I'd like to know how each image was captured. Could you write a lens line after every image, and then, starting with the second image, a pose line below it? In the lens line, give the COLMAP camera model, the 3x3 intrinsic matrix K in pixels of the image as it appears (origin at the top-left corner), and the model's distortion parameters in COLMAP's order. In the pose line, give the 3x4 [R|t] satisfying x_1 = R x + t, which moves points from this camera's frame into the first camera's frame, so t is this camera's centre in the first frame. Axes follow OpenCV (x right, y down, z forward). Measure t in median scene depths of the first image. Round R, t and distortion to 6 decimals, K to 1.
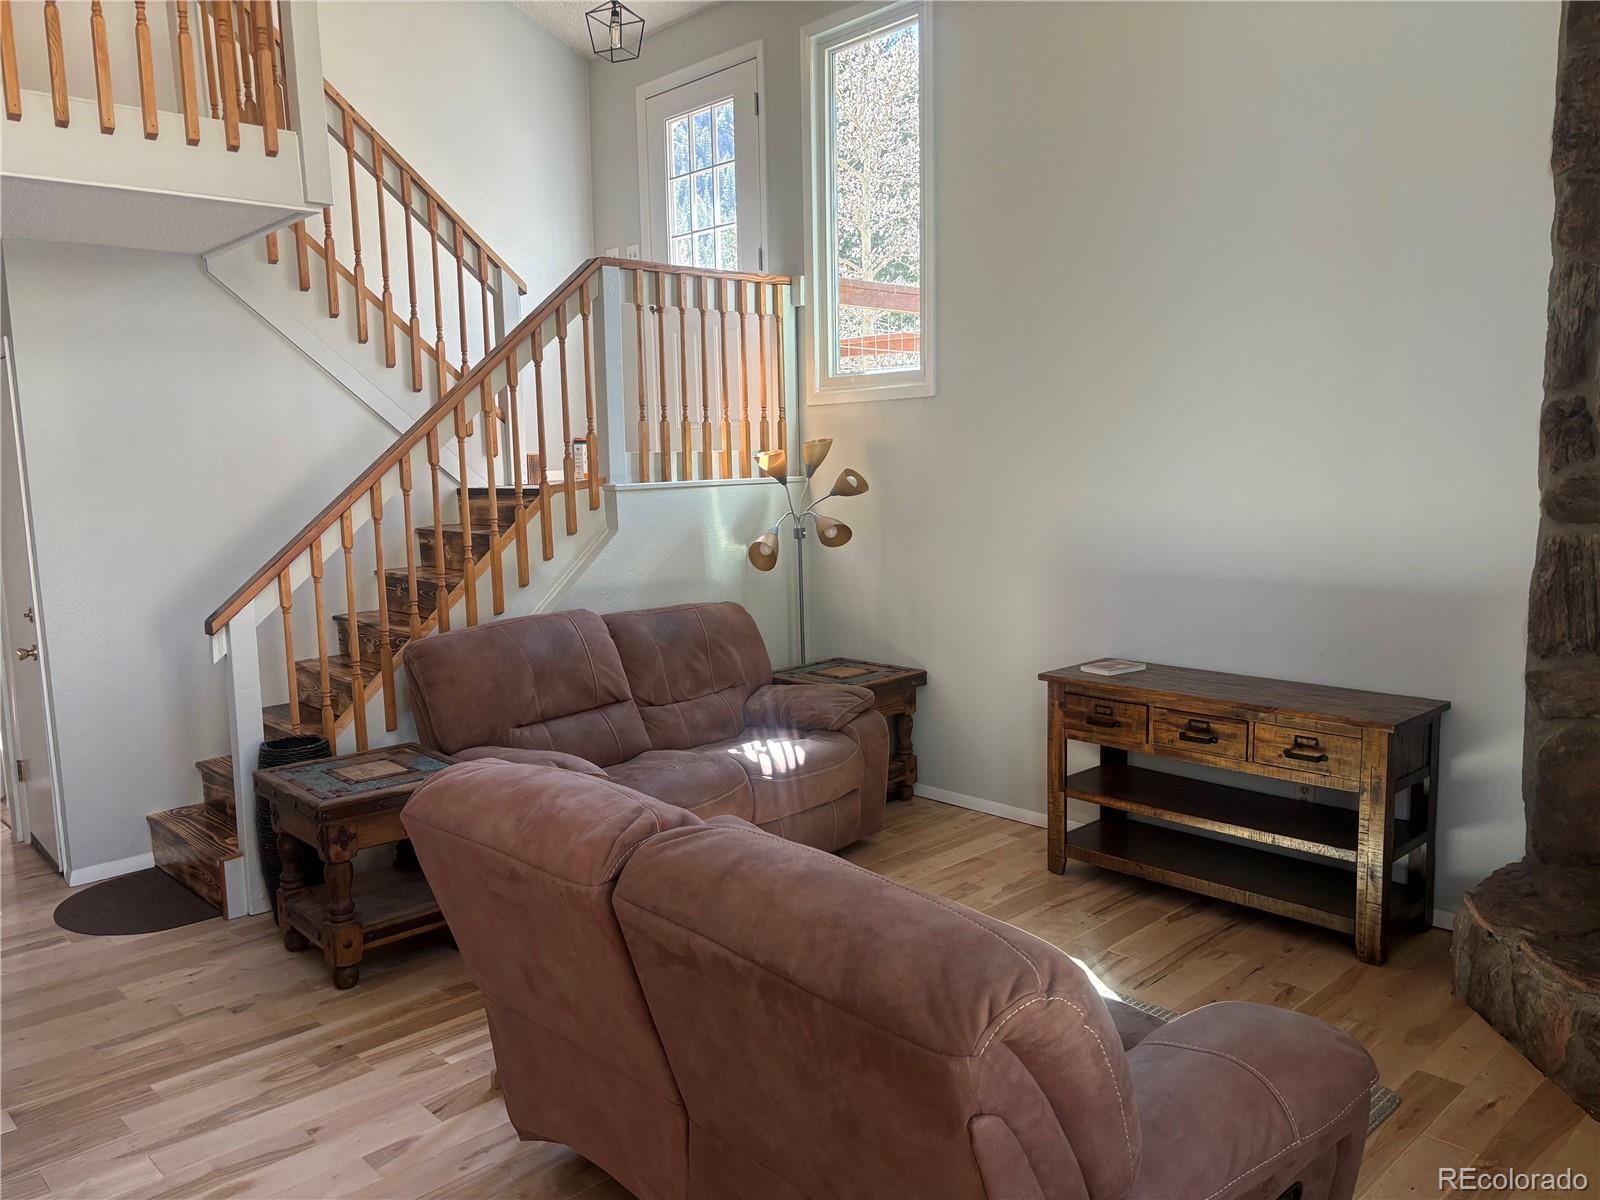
lens RADIAL K [[1199.0, 0, 799.4], [0, 1199.0, 576.3], [0, 0, 1]] dist [0.052285, -0.049572]
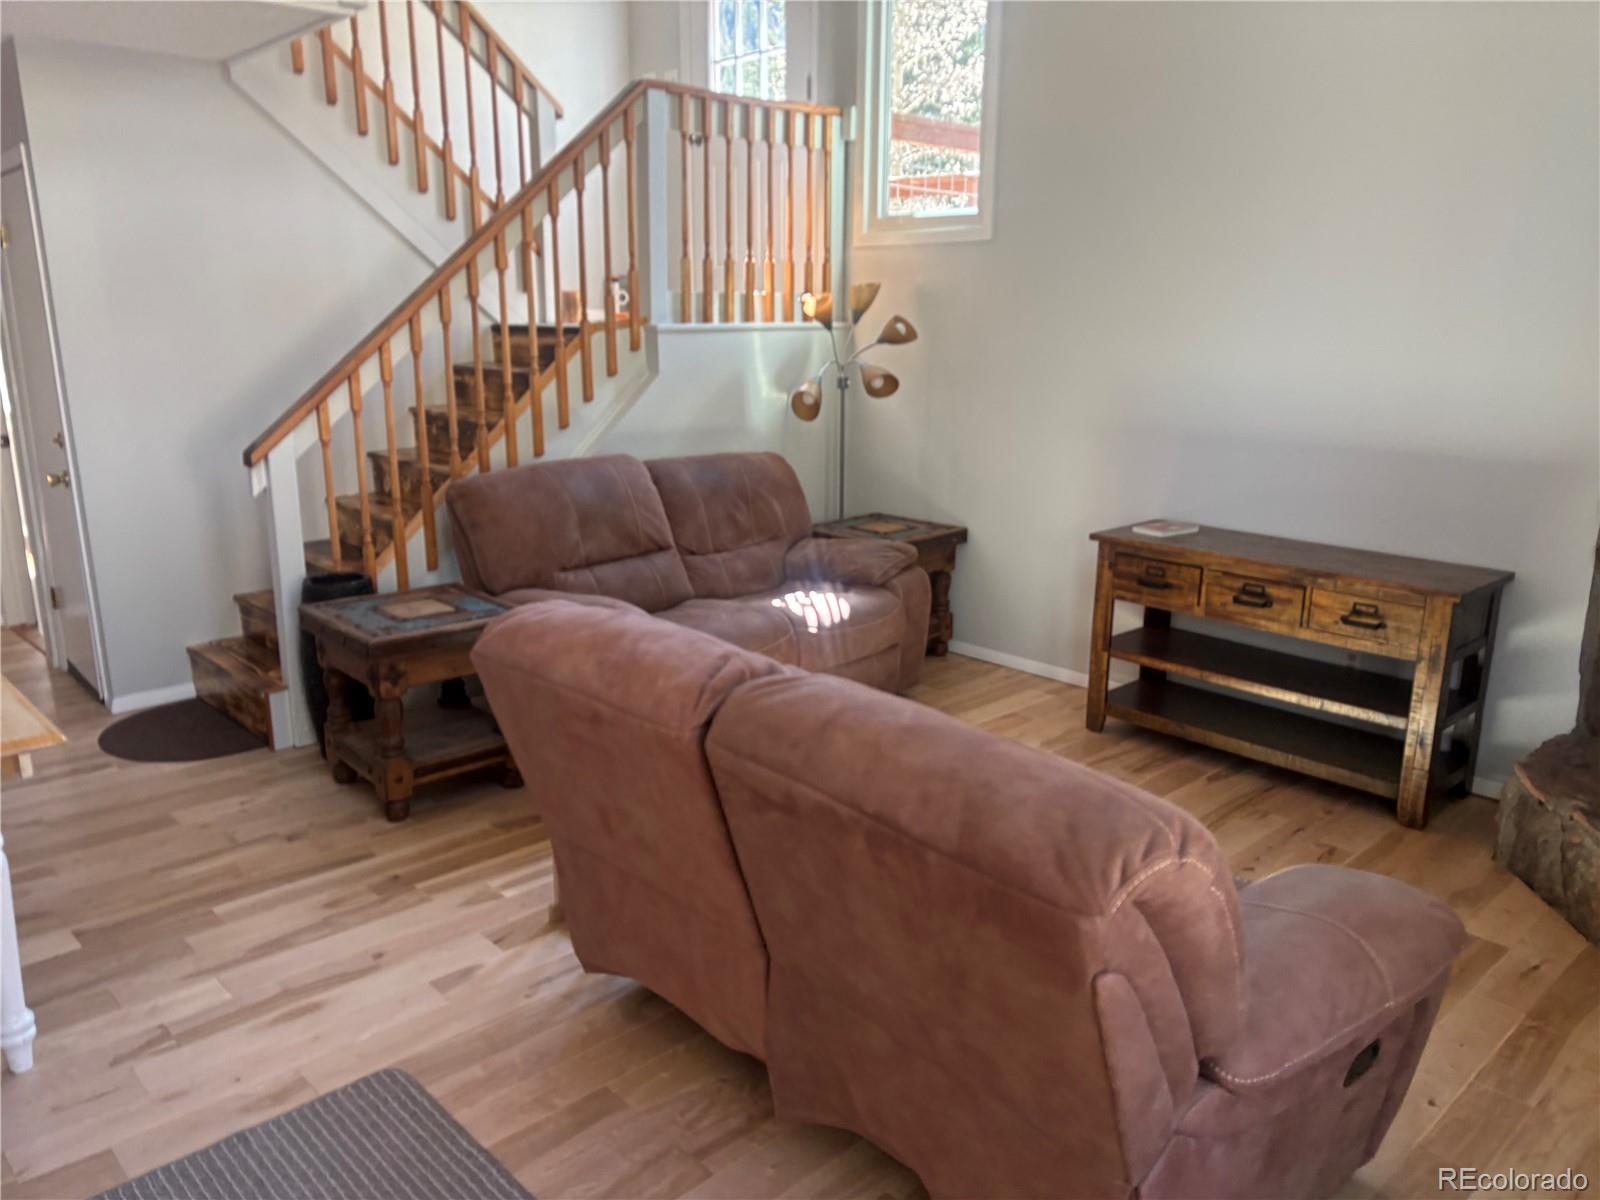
lens RADIAL K [[1199.0, 0, 809.0], [0, 1199.0, 571.2], [0, 0, 1]] dist [0.052285, -0.049572]
pose [[0.999536, 0.030398, 0.001671, -0.032133], [-0.030386, 0.992783, 0.116010, 0.004899], [0.001867, -0.116007, 0.993247, 0.019584]]
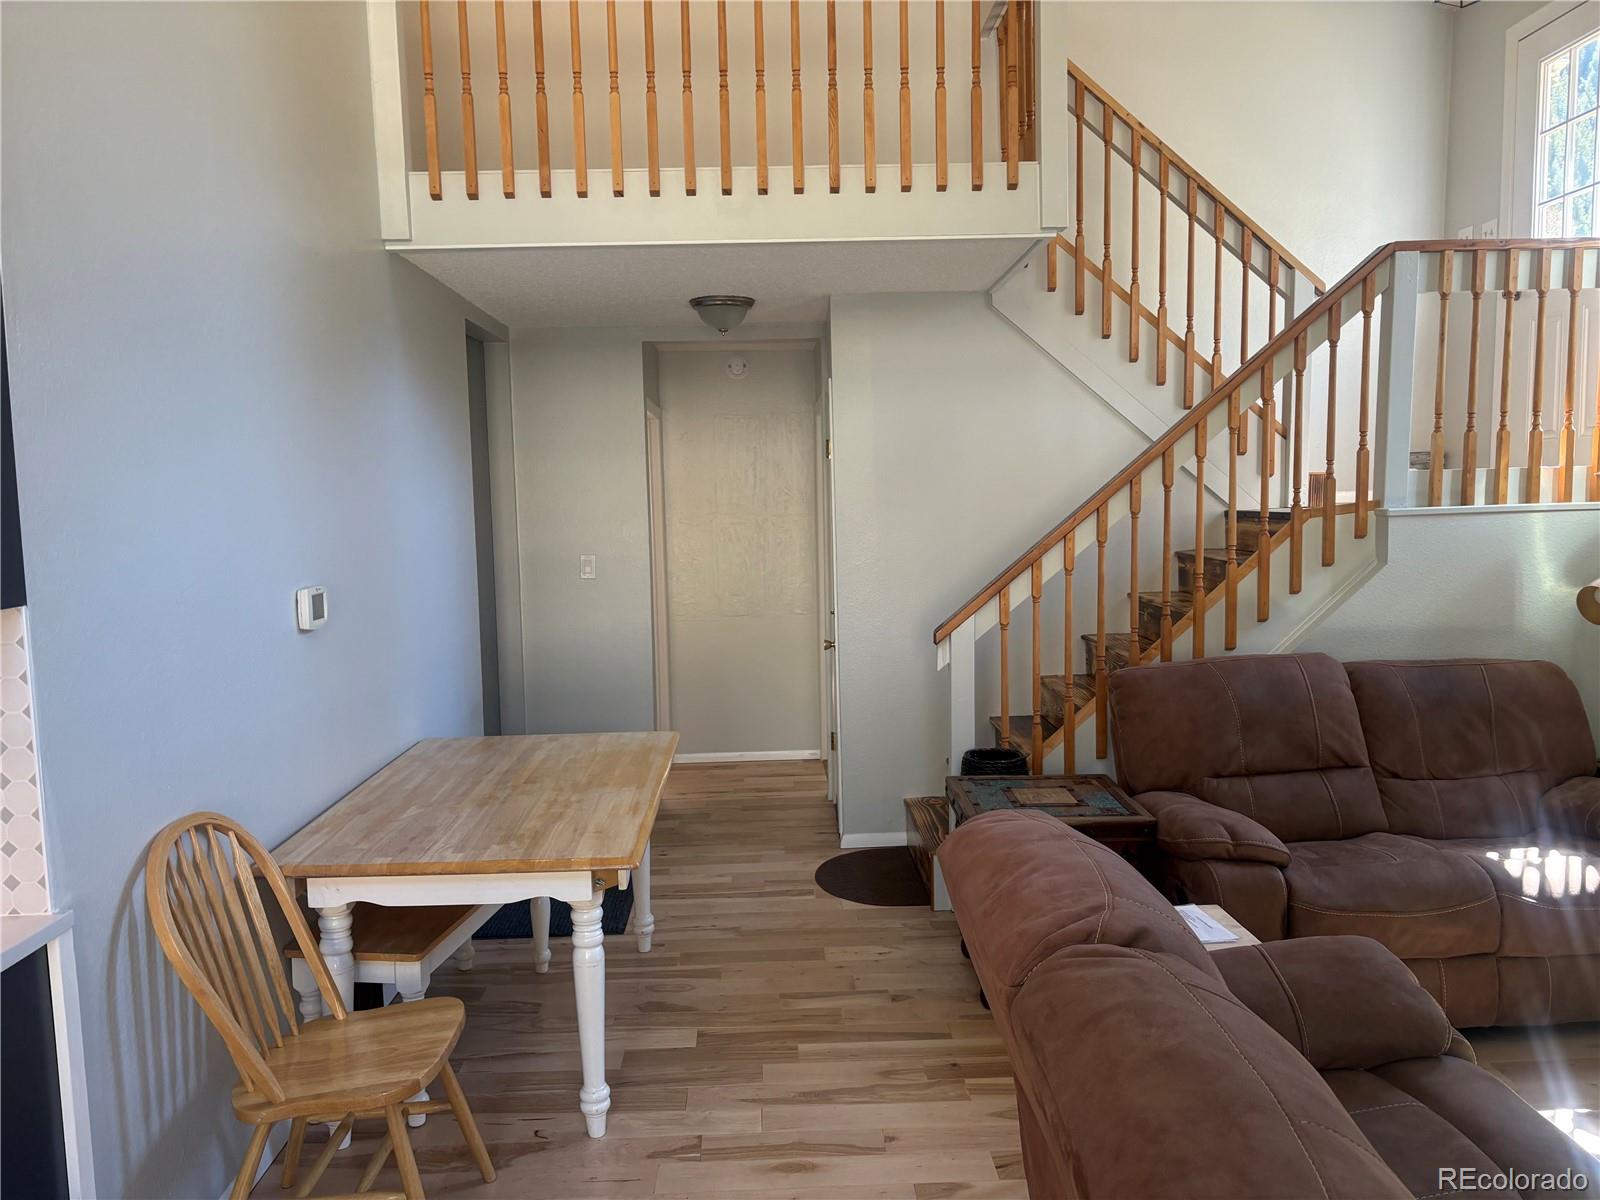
lens RADIAL K [[1199.0, 0, 806.4], [0, 1199.0, 585.2], [0, 0, 1]] dist [0.052285, -0.049572]
pose [[0.750349, 0.059821, -0.658330, 0.121482], [-0.062757, 0.997845, 0.019144, -0.016276], [0.658056, 0.026950, 0.752486, 0.108806]]
